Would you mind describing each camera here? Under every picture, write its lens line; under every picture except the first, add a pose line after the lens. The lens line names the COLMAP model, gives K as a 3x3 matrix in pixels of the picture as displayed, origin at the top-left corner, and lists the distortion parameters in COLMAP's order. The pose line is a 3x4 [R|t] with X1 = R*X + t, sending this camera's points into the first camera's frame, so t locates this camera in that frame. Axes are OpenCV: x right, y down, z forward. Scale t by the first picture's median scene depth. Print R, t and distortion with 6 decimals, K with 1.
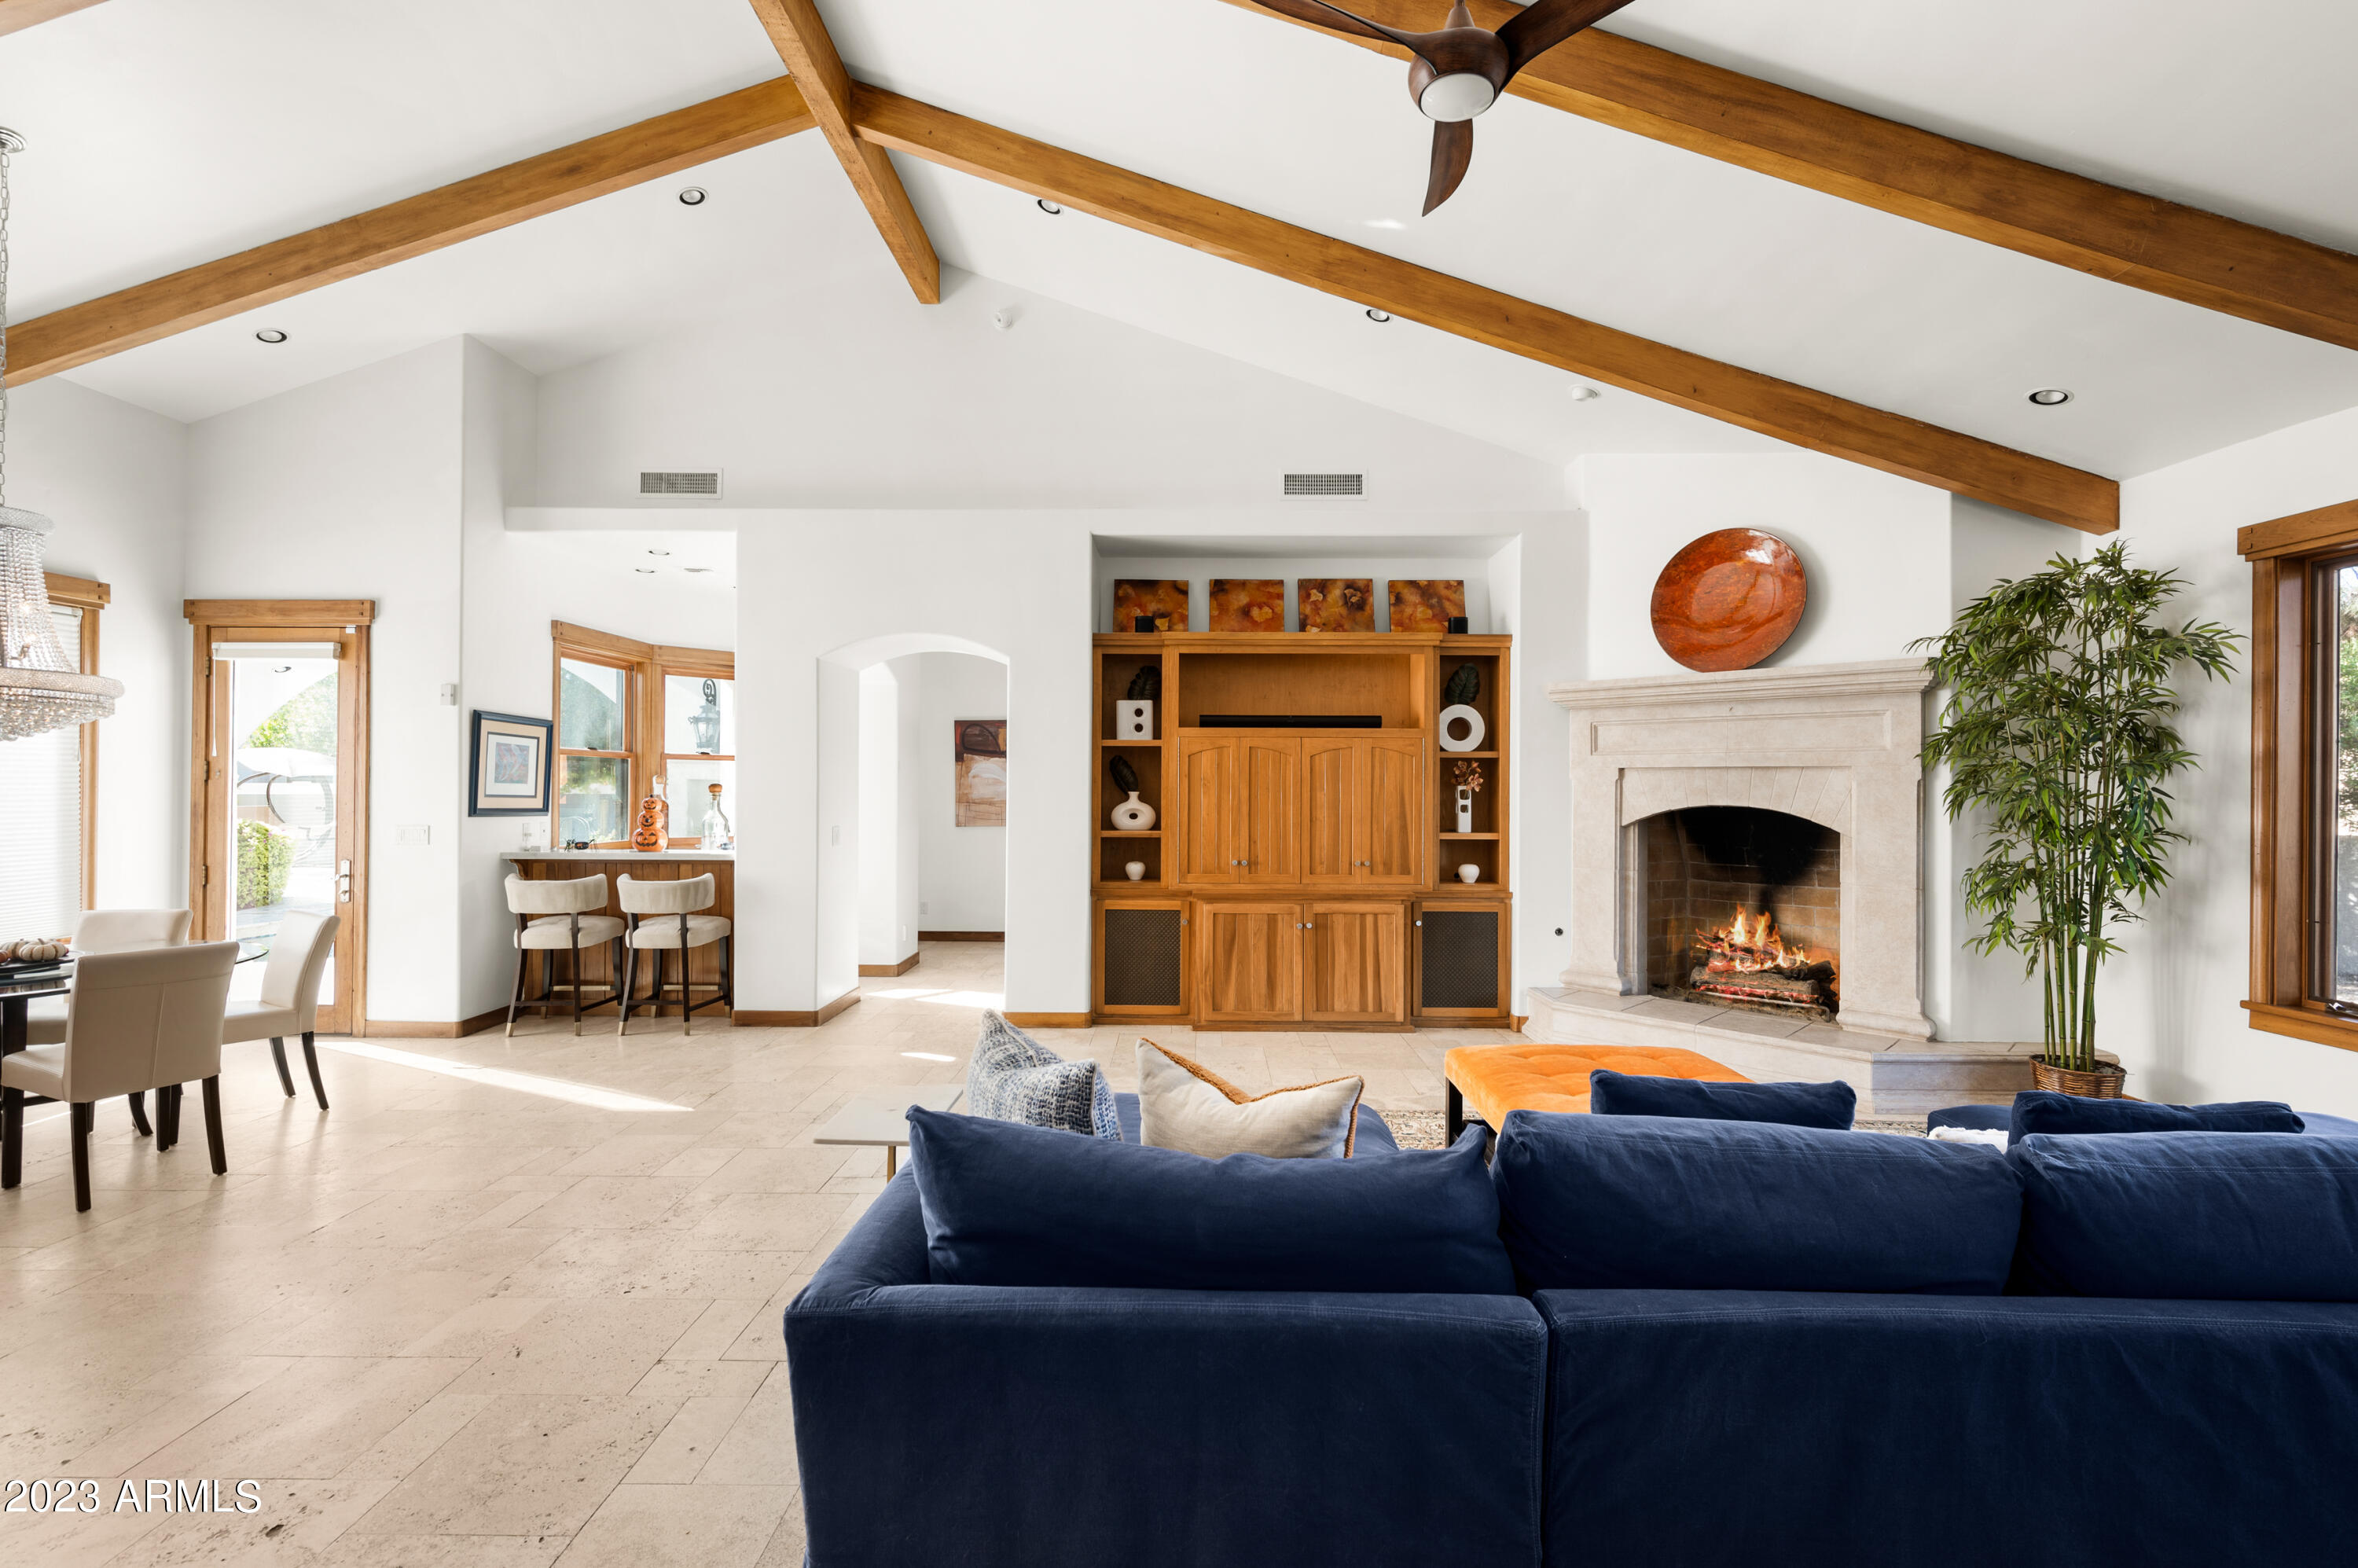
lens RADIAL K [[1017.3, 0, 1178.1], [0, 1017.3, 778.5], [0, 0, 1]] dist [0.000591, -0.000130]
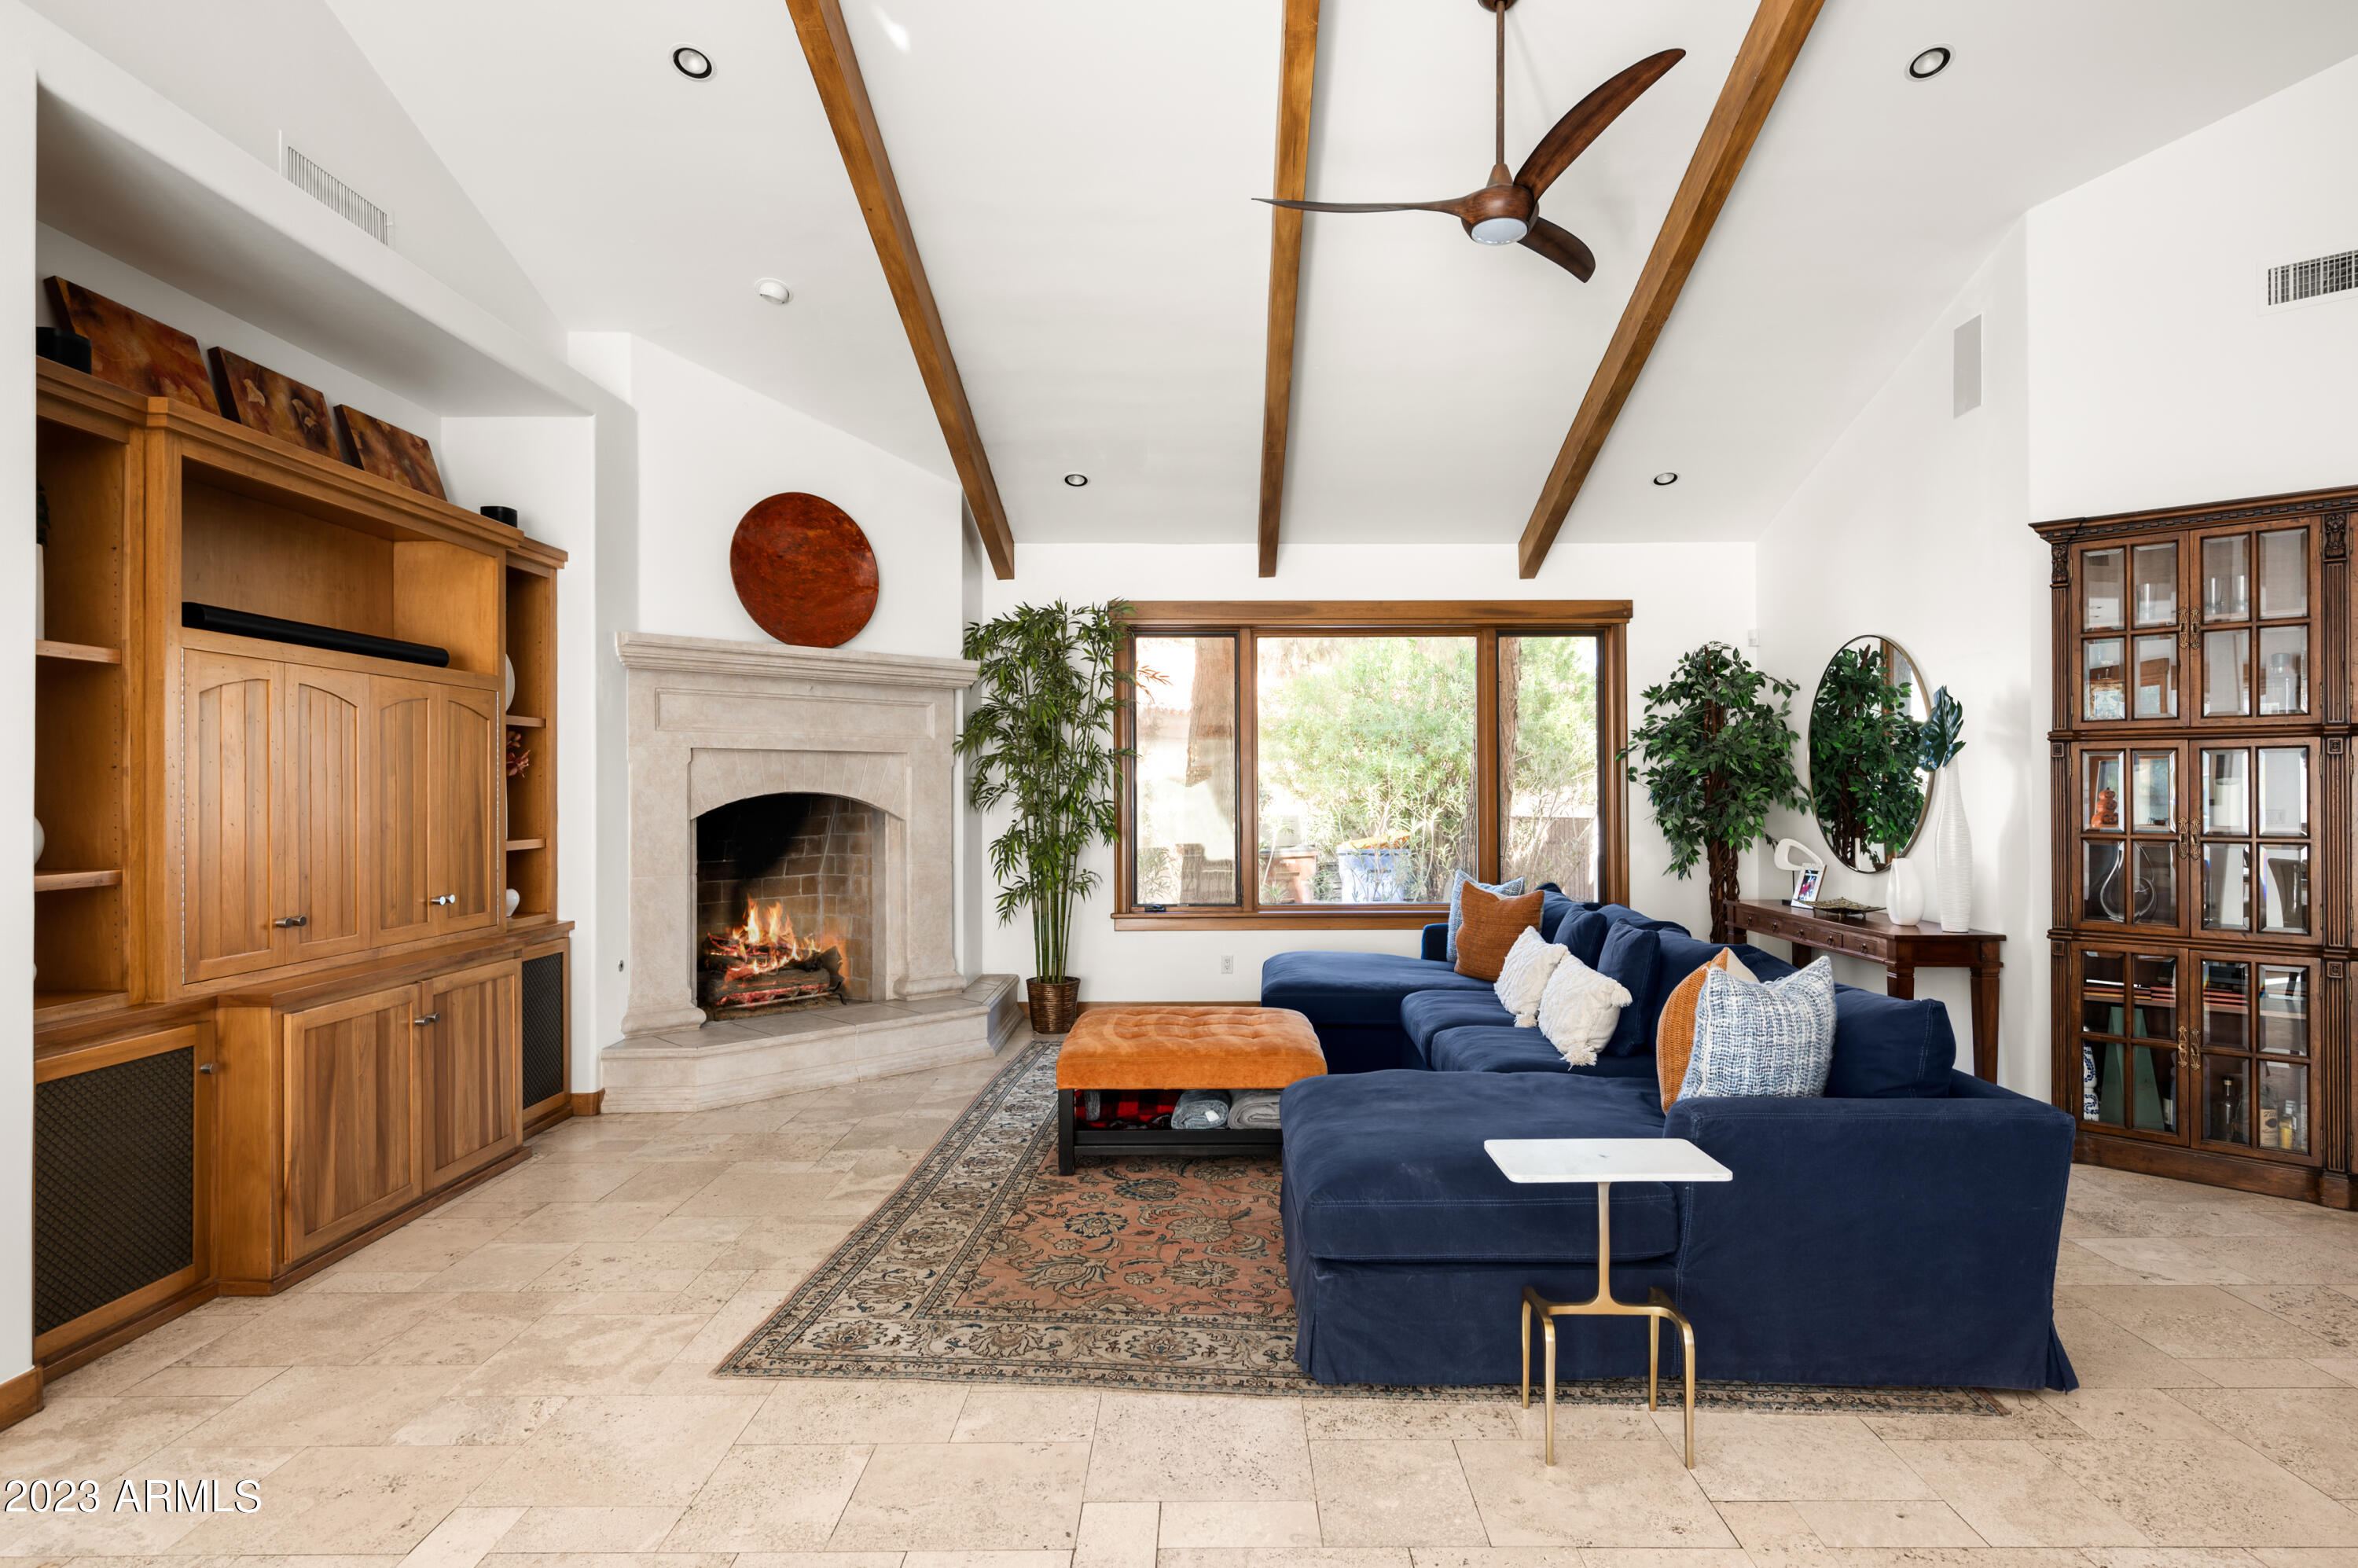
lens RADIAL K [[1226.2, 0, 1179.0], [0, 1226.2, 784.0], [0, 0, 1]] dist [0.001557, -0.000022]
pose [[0.032302, -0.002625, 0.999475, -0.535664], [-0.009322, 0.999952, 0.002927, 0.012147], [-0.999435, -0.009412, 0.032276, 0.588304]]
